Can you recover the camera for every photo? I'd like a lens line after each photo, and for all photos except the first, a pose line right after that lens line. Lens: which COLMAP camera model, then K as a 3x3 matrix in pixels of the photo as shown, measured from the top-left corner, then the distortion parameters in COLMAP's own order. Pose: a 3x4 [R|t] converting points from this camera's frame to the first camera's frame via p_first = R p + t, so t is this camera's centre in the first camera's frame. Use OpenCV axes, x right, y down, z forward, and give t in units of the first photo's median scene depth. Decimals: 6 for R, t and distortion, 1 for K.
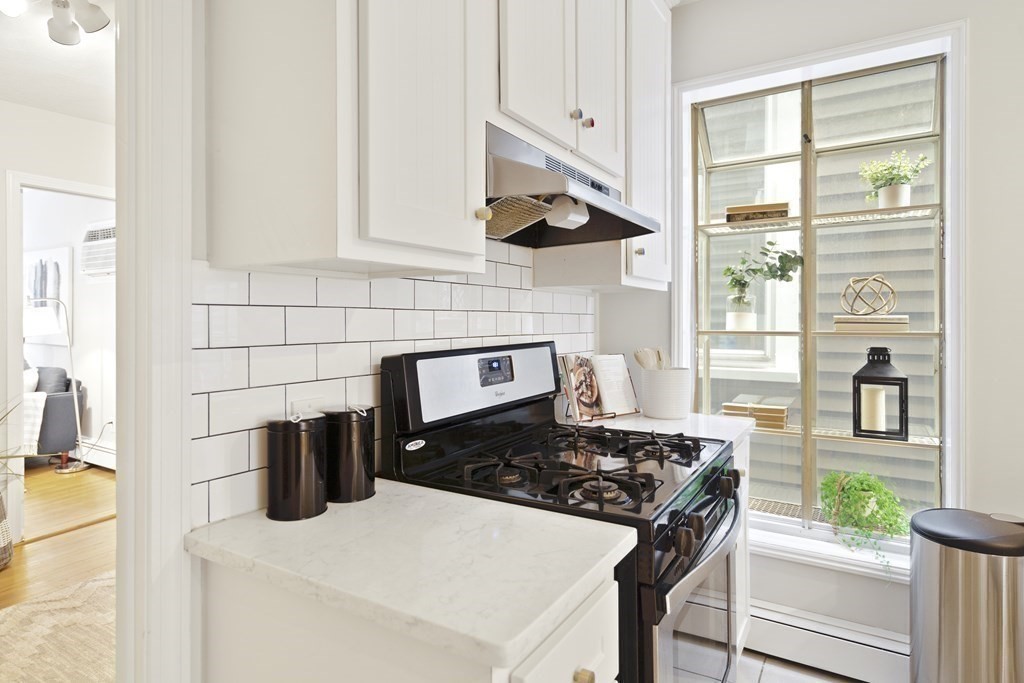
lens RADIAL K [[570.8, 0, 511.7], [0, 570.8, 331.7], [0, 0, 1]] dist [0.002656, 0.000106]
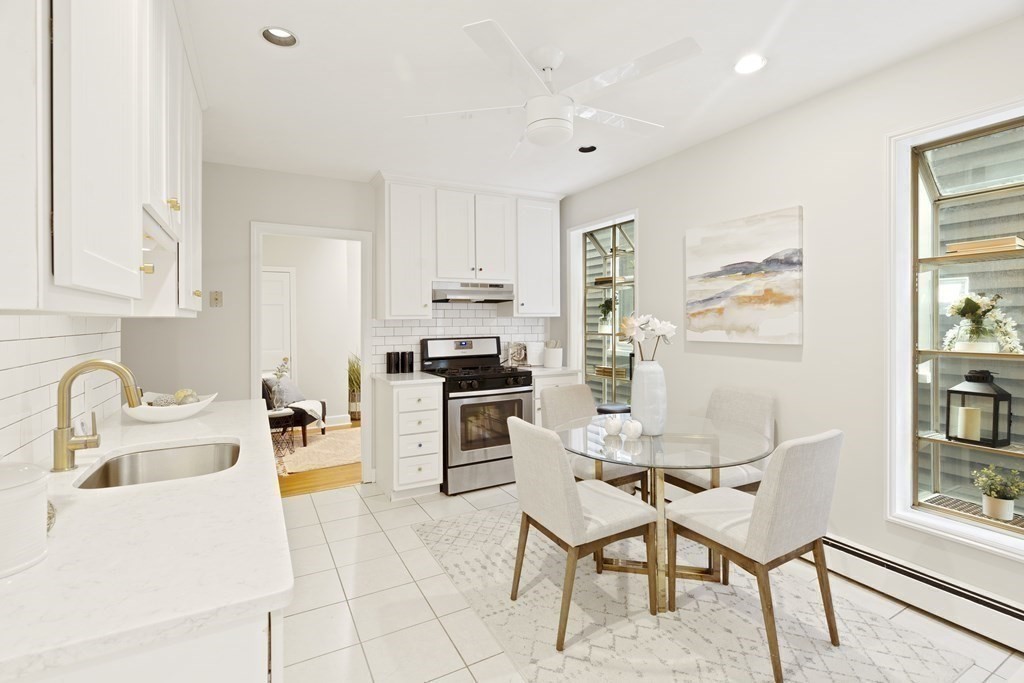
lens RADIAL K [[469.9, 0, 512.1], [0, 469.9, 333.5], [0, 0, 1]] dist [-0.001418, 0.000297]
pose [[0.863608, 0.009959, -0.504065, 1.503104], [-0.004196, 0.999912, 0.012568, -0.031565], [0.504146, -0.008739, 0.863574, -1.130192]]
